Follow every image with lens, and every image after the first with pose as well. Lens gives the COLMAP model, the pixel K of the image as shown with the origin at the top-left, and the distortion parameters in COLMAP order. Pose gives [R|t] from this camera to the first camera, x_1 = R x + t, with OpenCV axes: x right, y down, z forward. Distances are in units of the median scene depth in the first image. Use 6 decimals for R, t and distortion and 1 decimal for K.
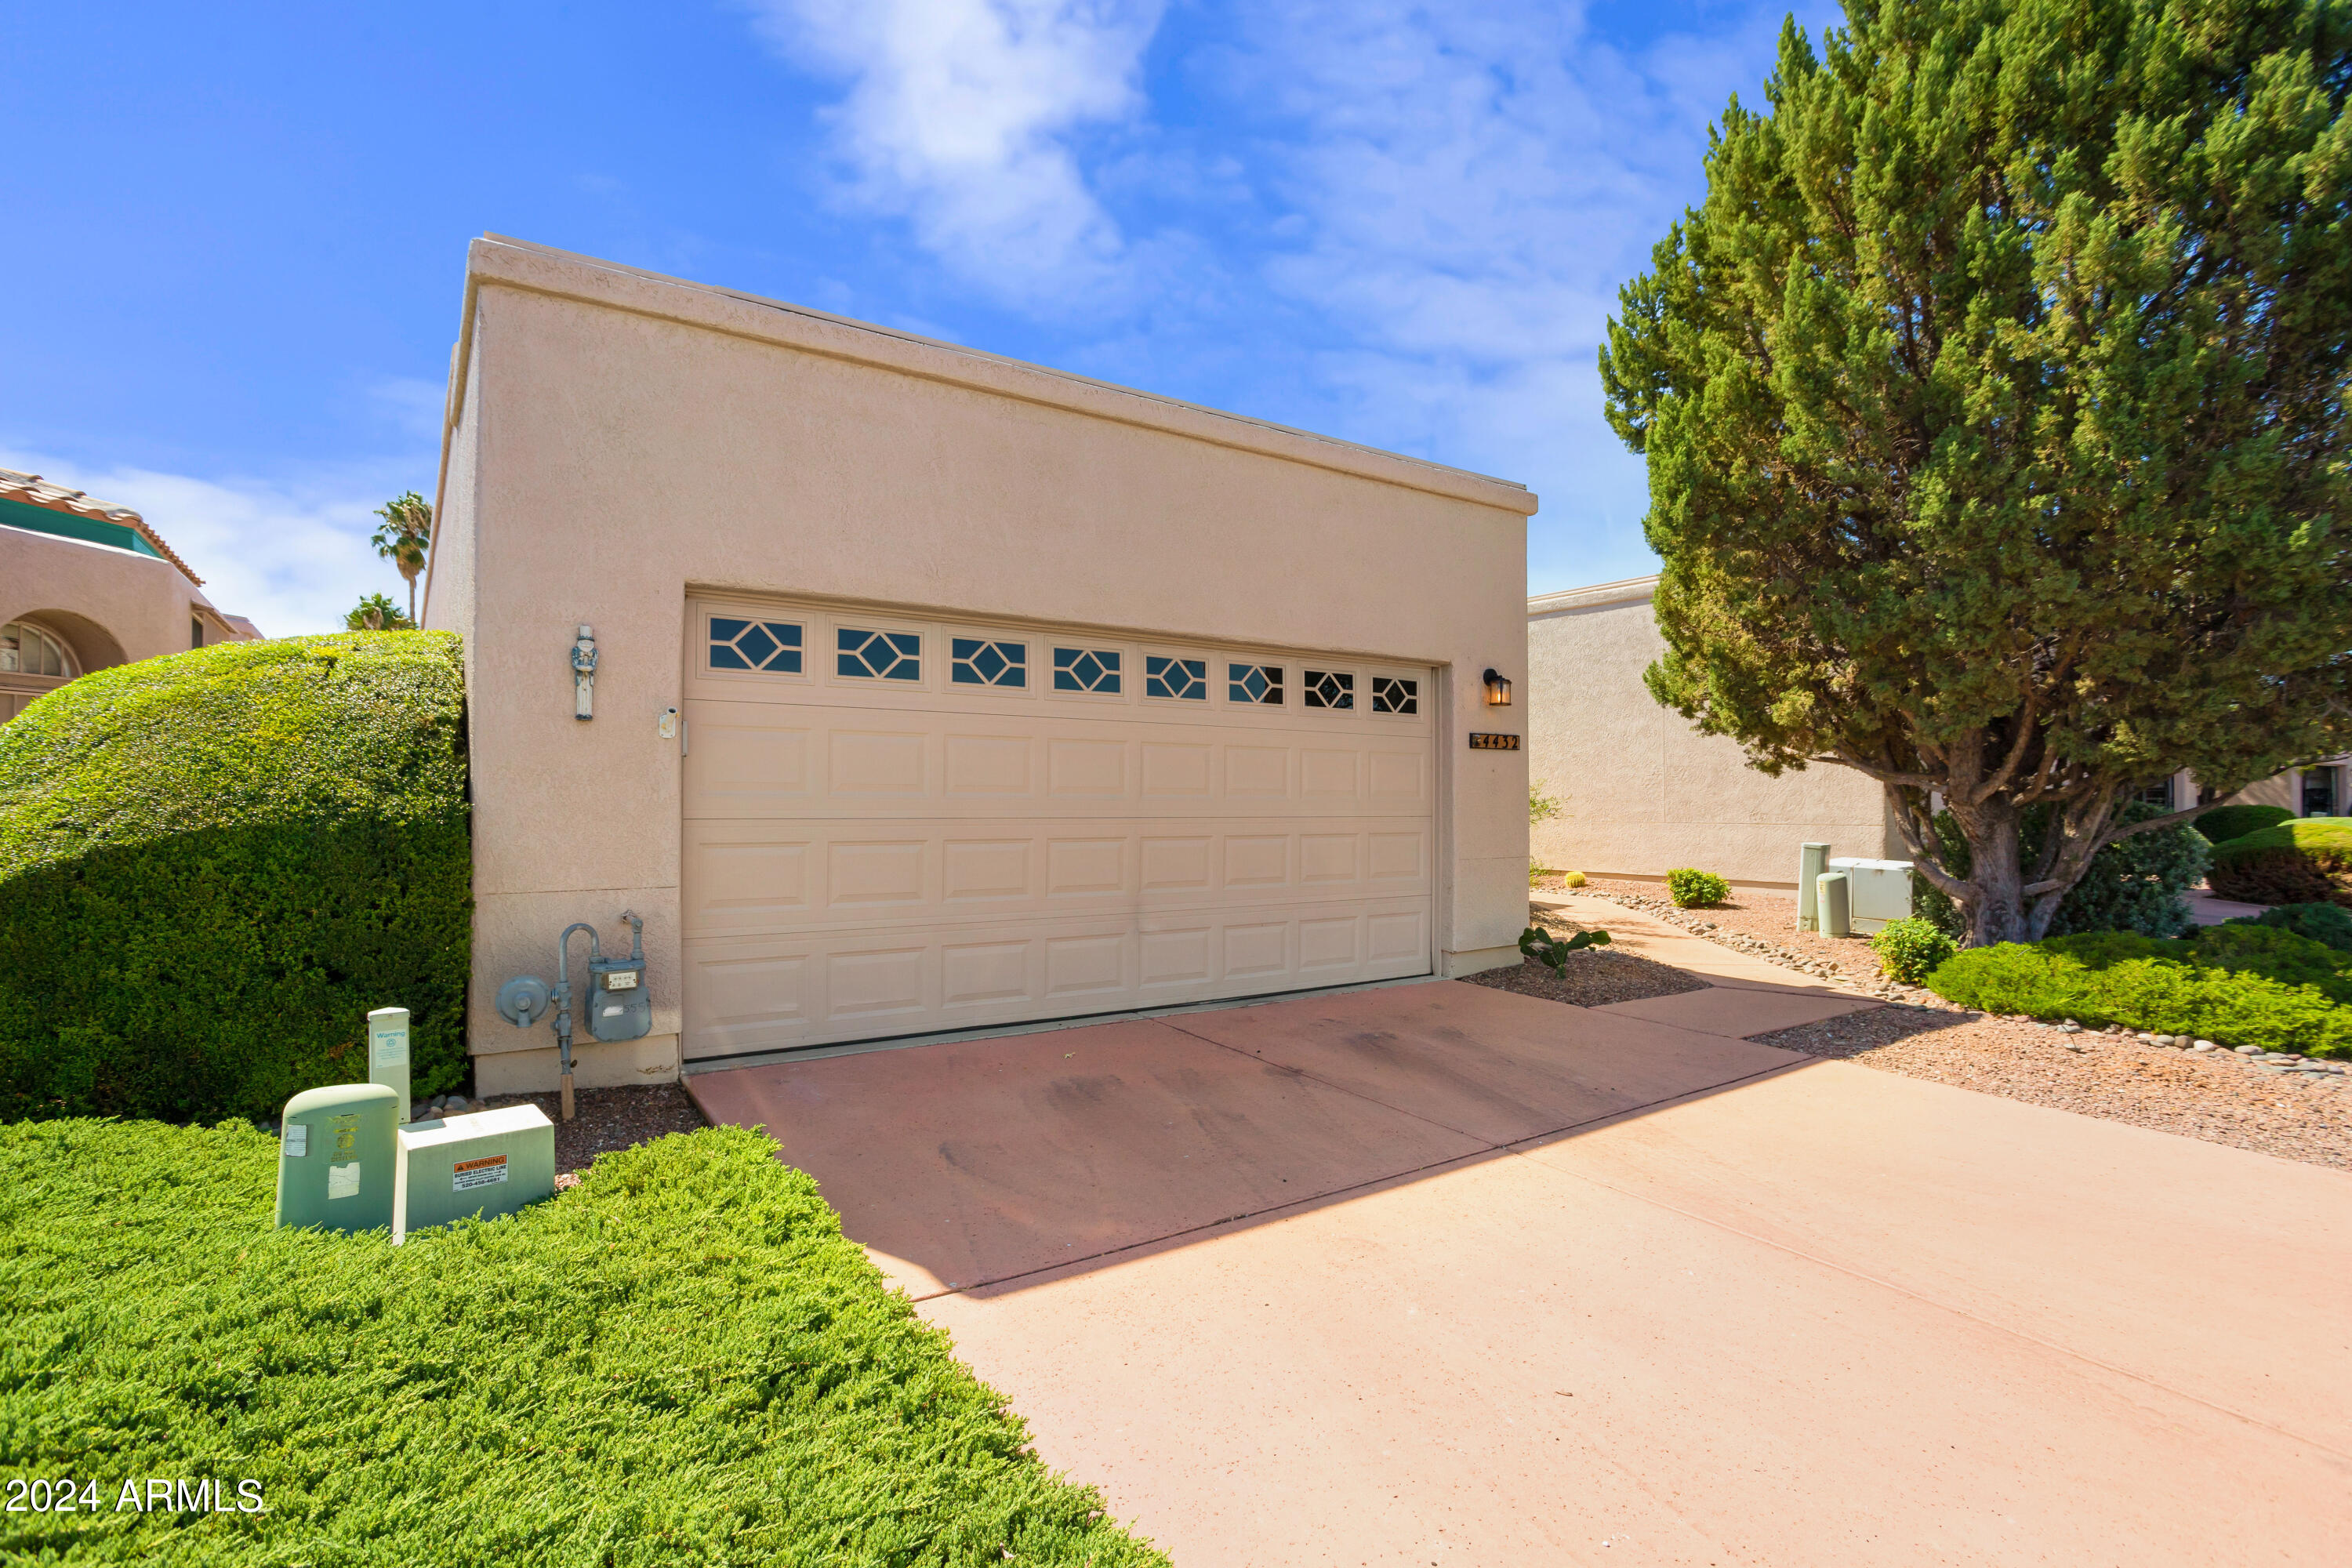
lens RADIAL K [[1159.0, 0, 1166.8], [0, 1159.0, 773.2], [0, 0, 1]] dist [-0.048780, 0.032496]
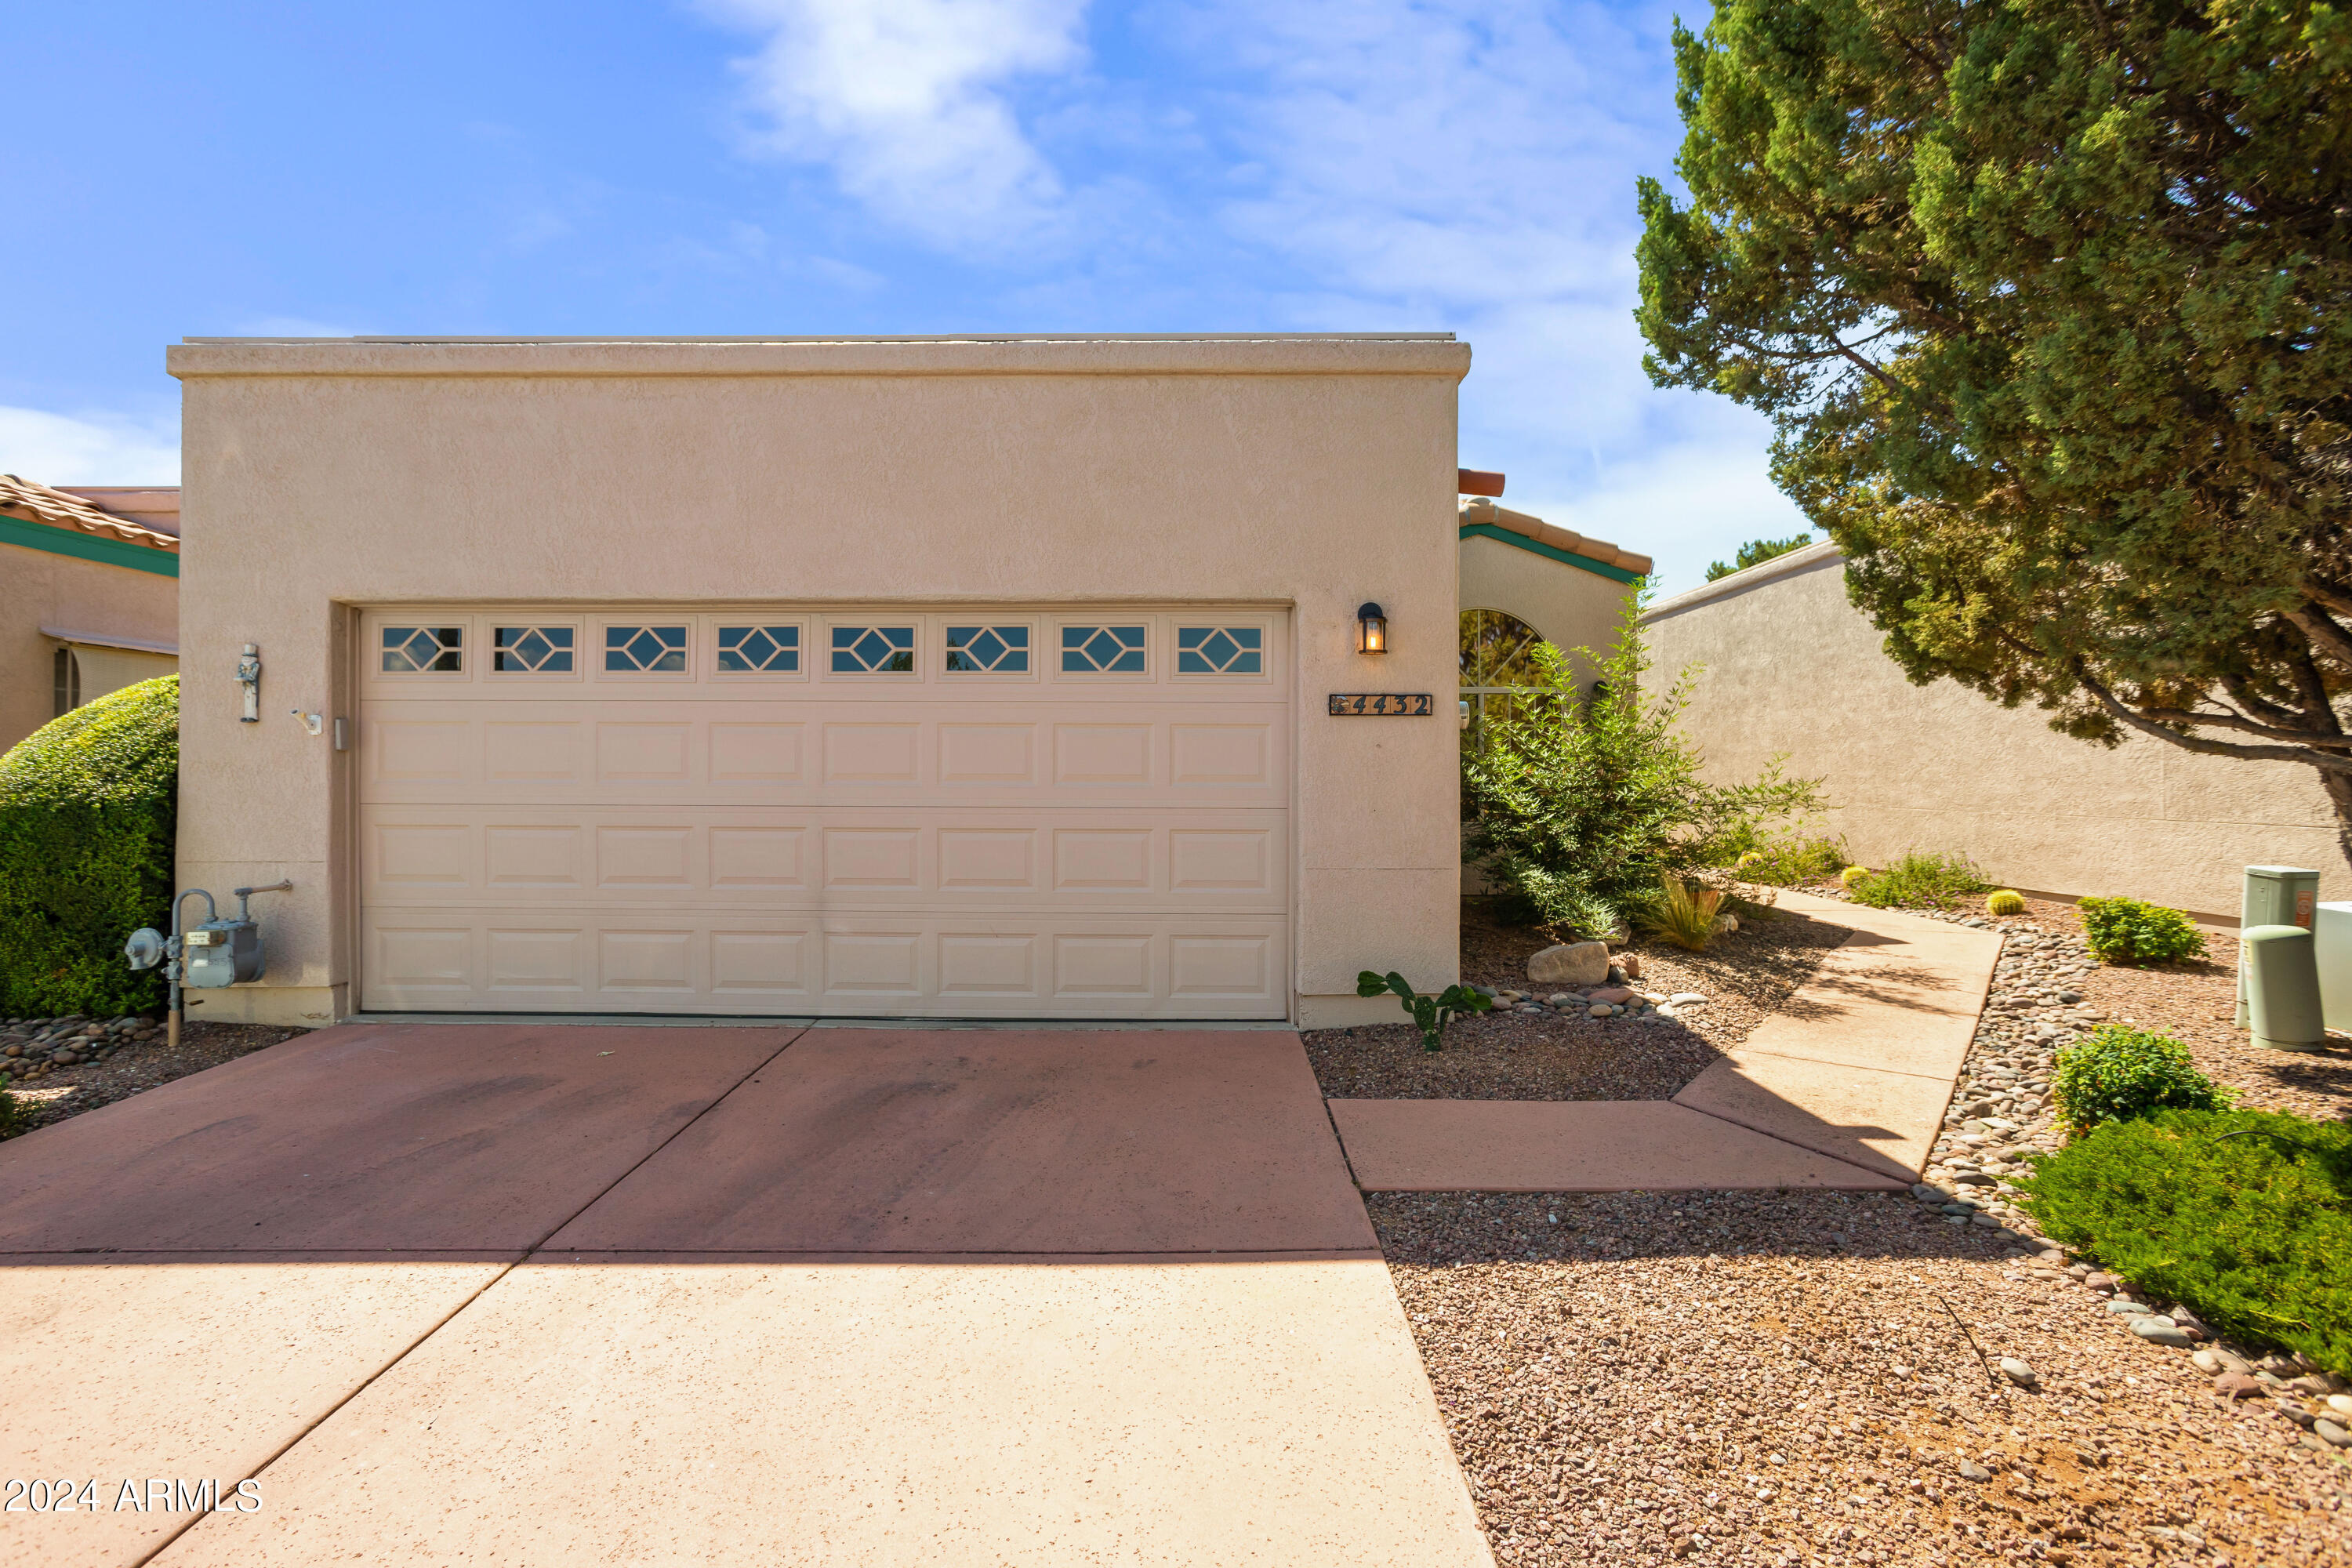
lens RADIAL K [[1085.0, 0, 1175.1], [0, 1085.0, 779.1], [0, 0, 1]] dist [-0.041696, 0.025836]
pose [[0.817911, -0.008692, -0.575280, 0.602621], [0.014708, 0.999875, 0.005805, 0.014380], [0.575157, -0.013209, 0.817936, 0.406397]]
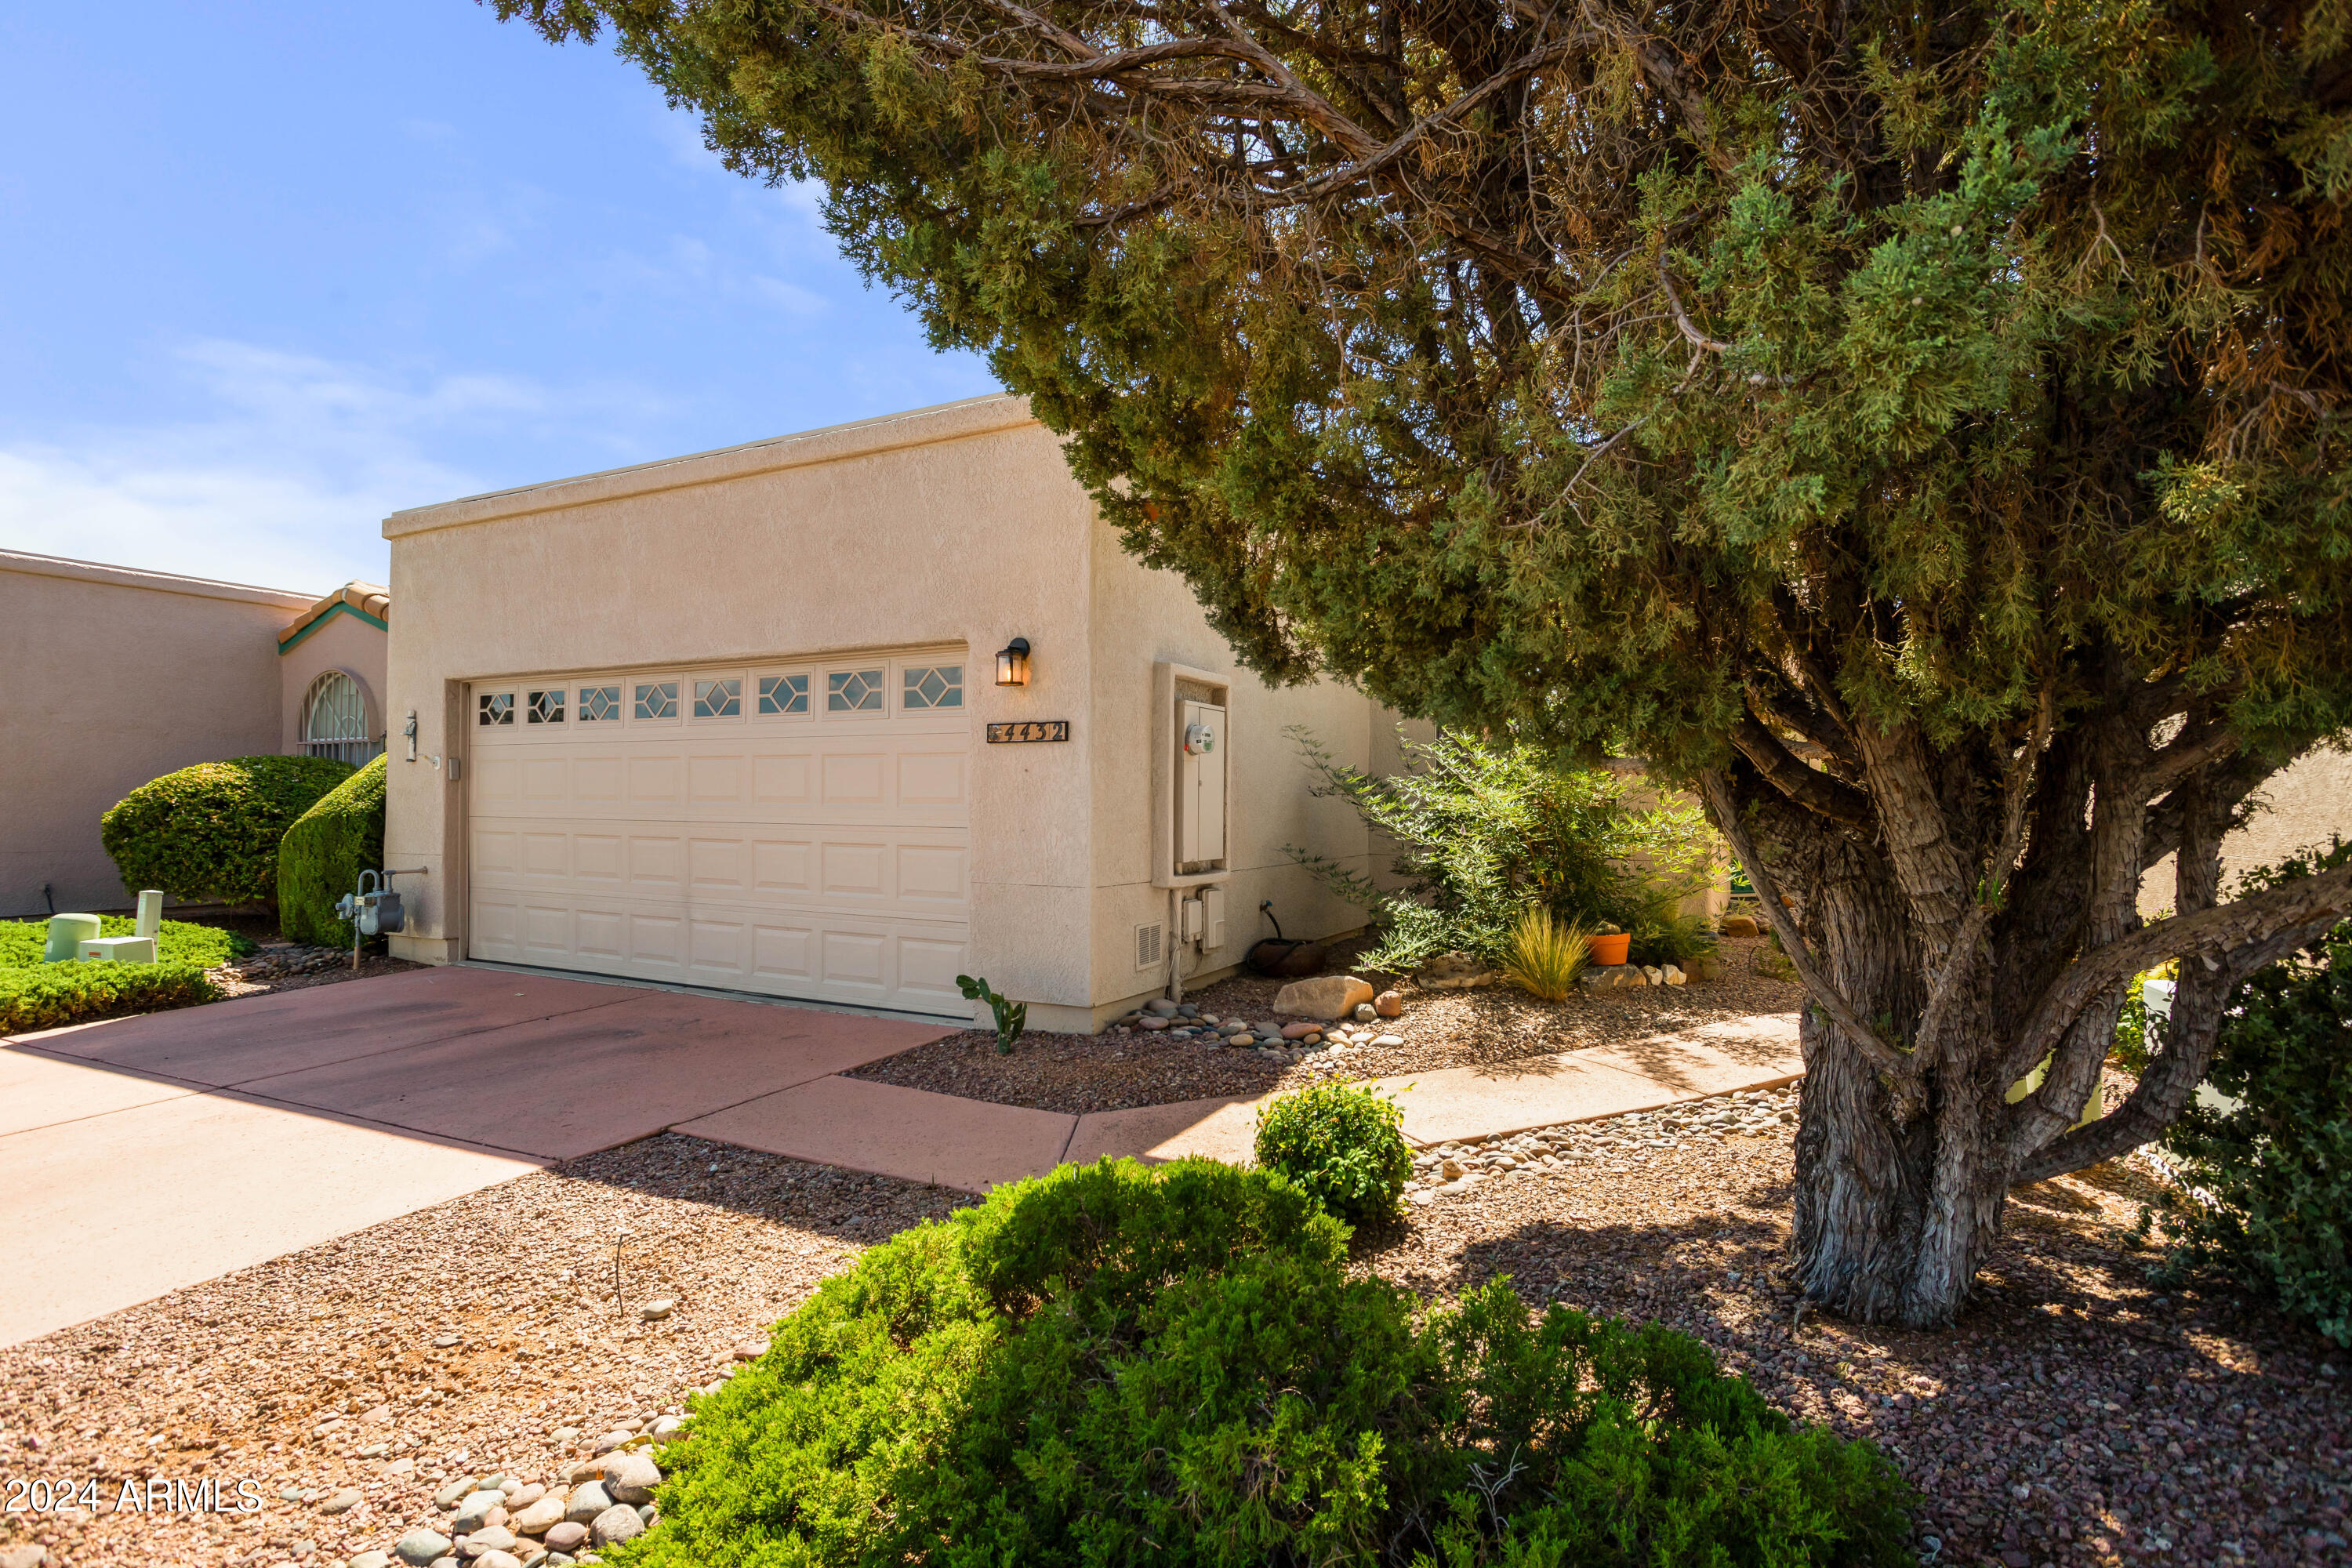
lens RADIAL K [[1123.9, 0, 1171.9], [0, 1123.9, 795.8], [0, 0, 1]] dist [-0.025199, 0.028559]
pose [[0.471954, -0.011295, -0.881551, 1.053064], [0.012924, 0.999899, -0.005892, 0.022582], [0.881528, -0.008613, 0.472053, 0.782935]]
